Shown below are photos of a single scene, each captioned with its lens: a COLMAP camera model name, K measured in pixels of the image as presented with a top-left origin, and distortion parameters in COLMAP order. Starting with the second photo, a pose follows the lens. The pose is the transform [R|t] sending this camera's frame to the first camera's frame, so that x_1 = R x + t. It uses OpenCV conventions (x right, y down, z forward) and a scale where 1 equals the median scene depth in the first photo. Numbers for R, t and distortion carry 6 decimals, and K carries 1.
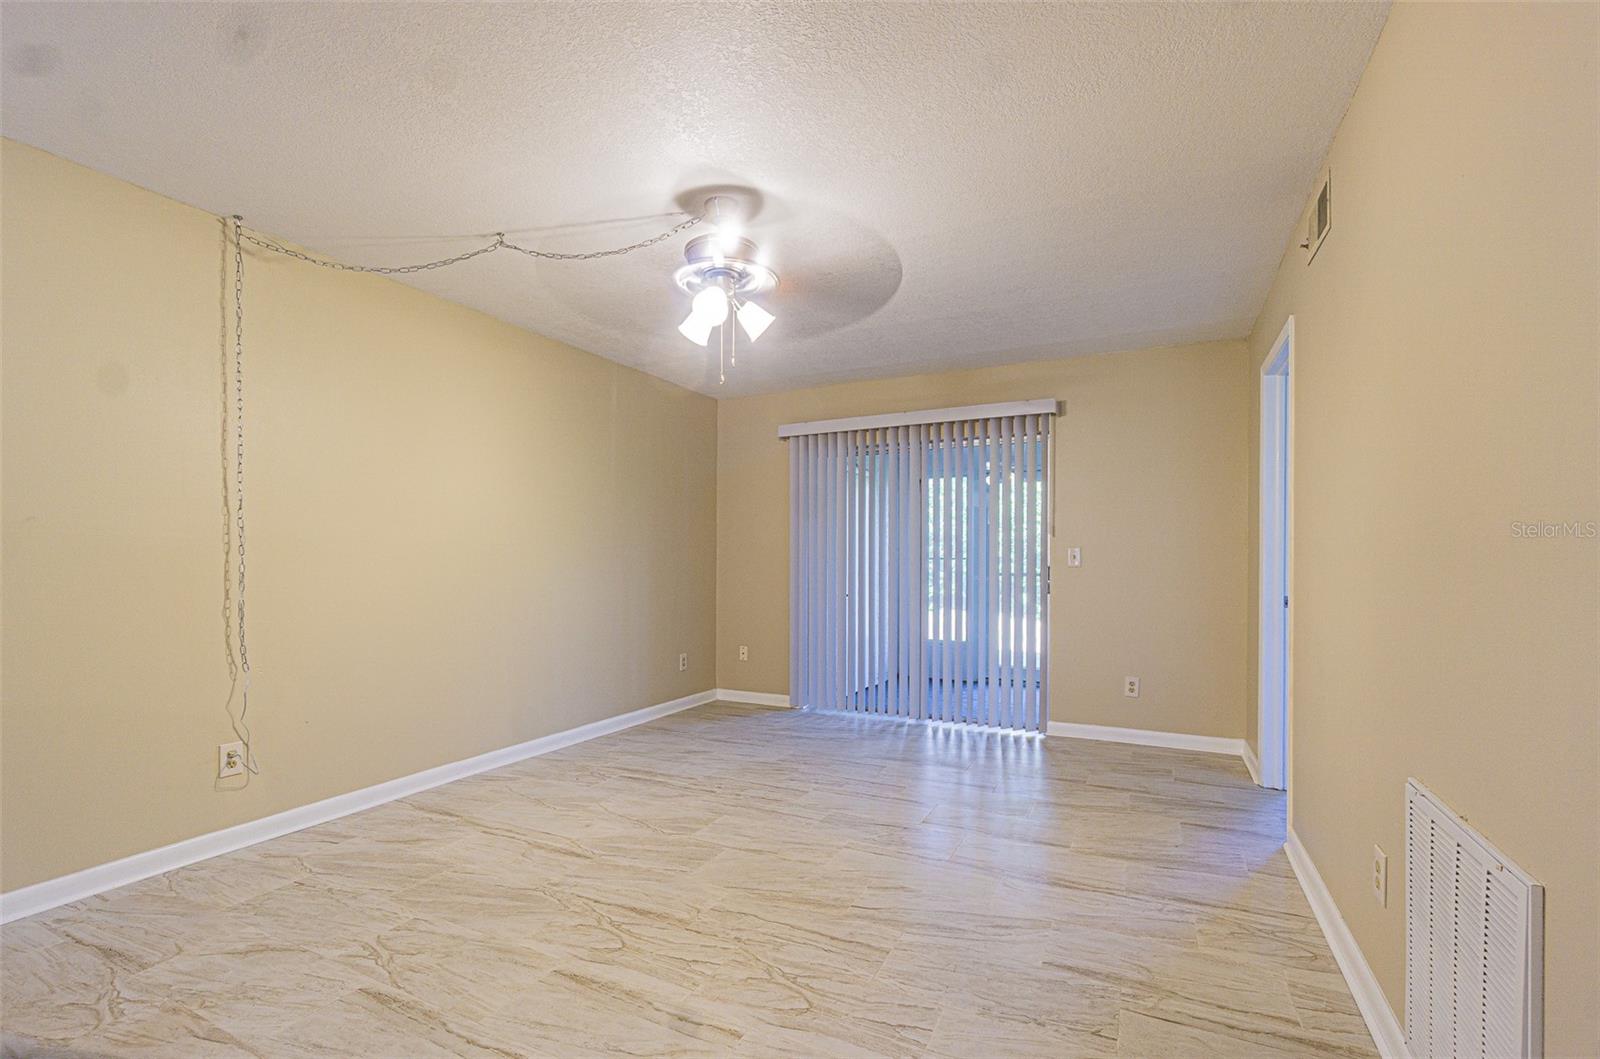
lens RADIAL K [[706.8, 0, 798.7], [0, 706.8, 566.0], [0, 0, 1]] dist [0.001087, 0.000137]
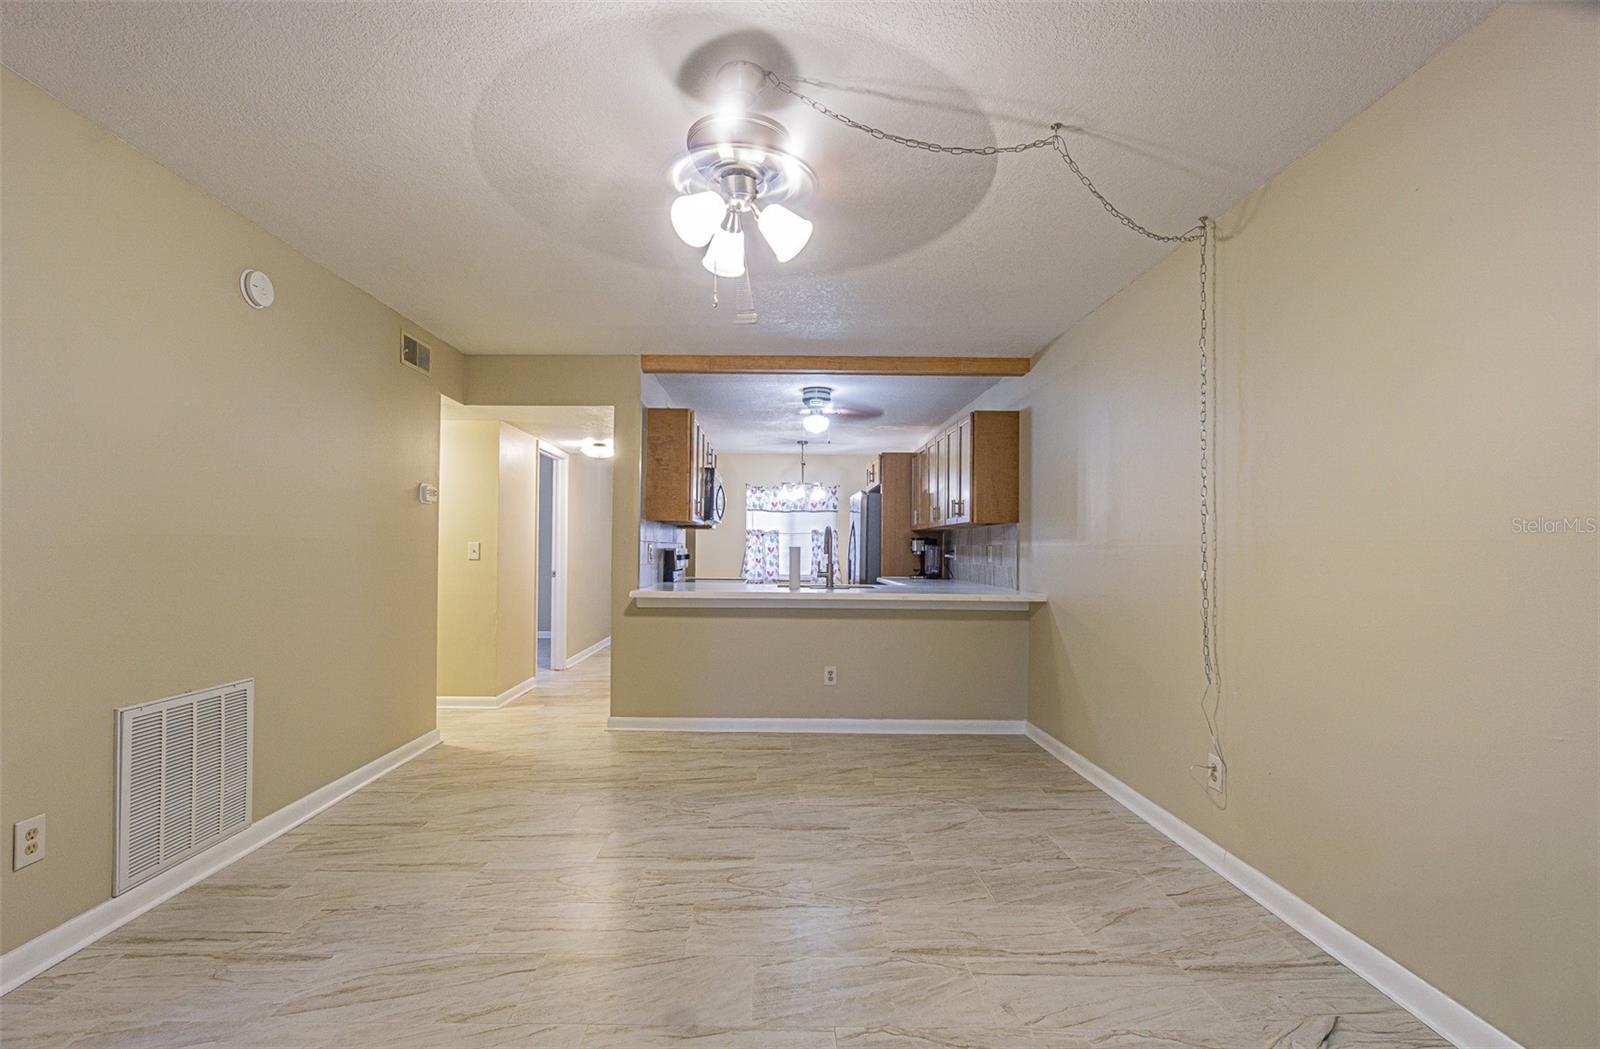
lens RADIAL K [[698.8, 0, 772.7], [0, 698.8, 539.0], [0, 0, 1]] dist [-0.000782, -0.000247]
pose [[-0.897804, -0.017131, -0.440063, 0.128420], [-0.013253, 0.999842, -0.011884, -0.020570], [0.440197, -0.004837, -0.897888, 1.227259]]
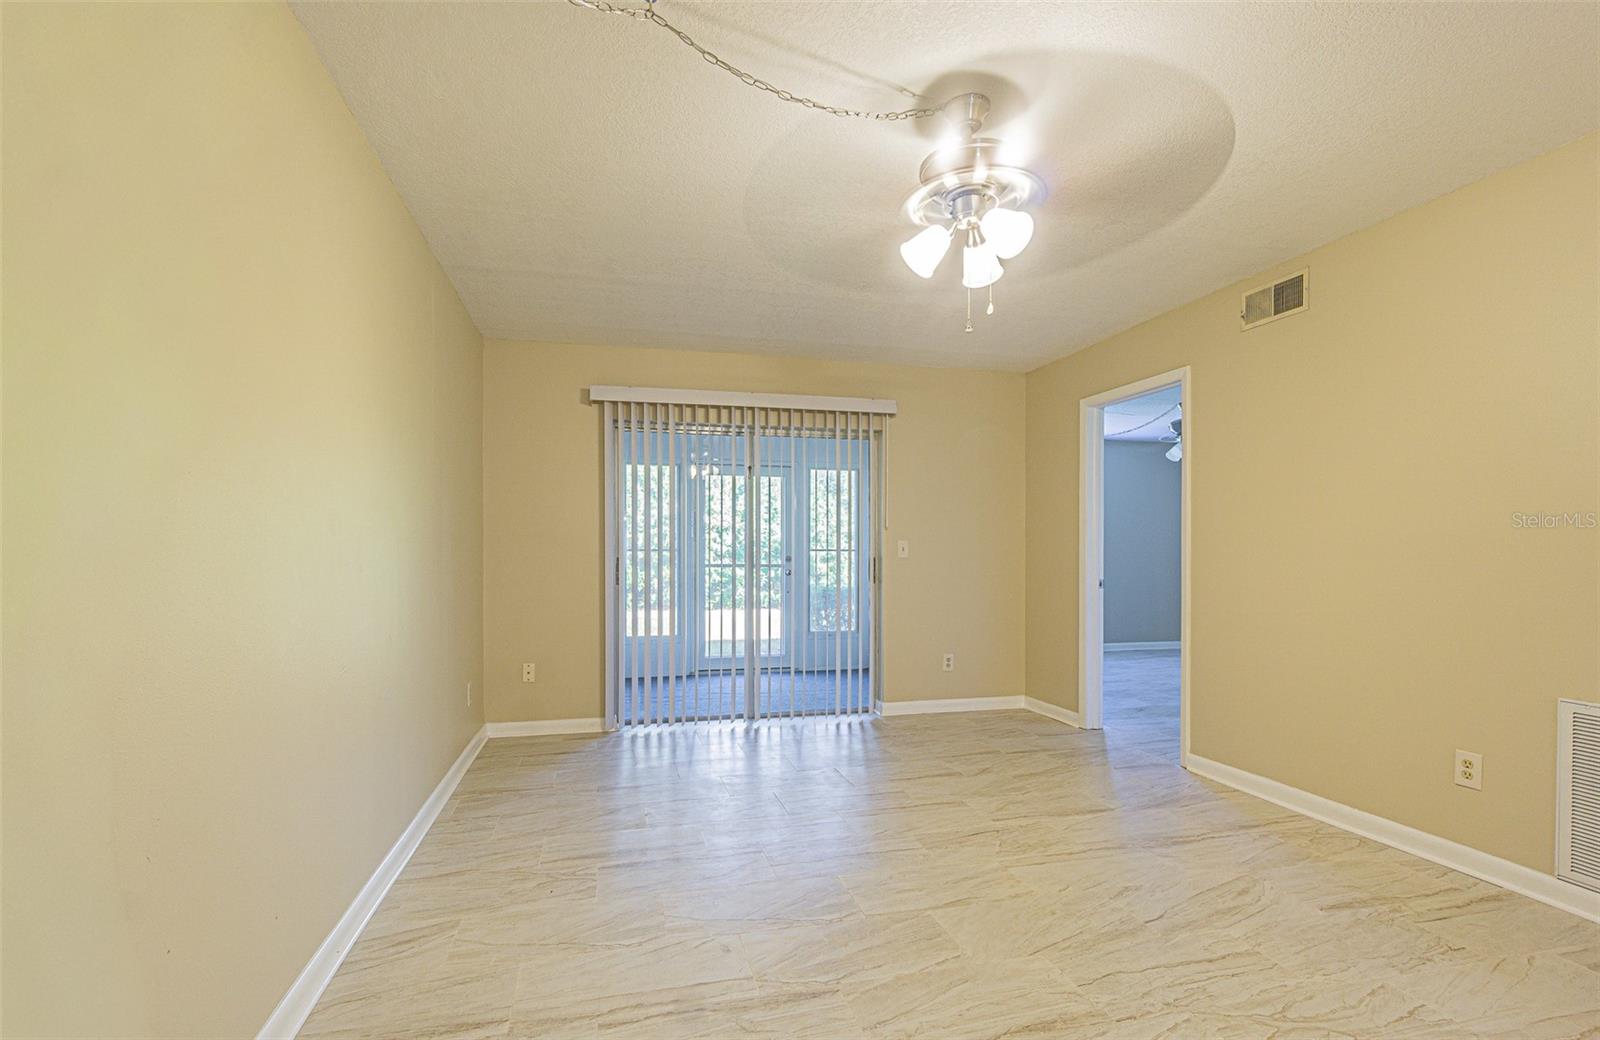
lens RADIAL K [[693.3, 0, 777.6], [0, 693.3, 556.3], [0, 0, 1]] dist [0.000923, 0.000586]
pose [[0.771887, -0.005750, 0.635734, -0.571456], [0.006743, 0.999977, 0.000857, -0.004157], [-0.635724, 0.003625, 0.771908, 0.390943]]
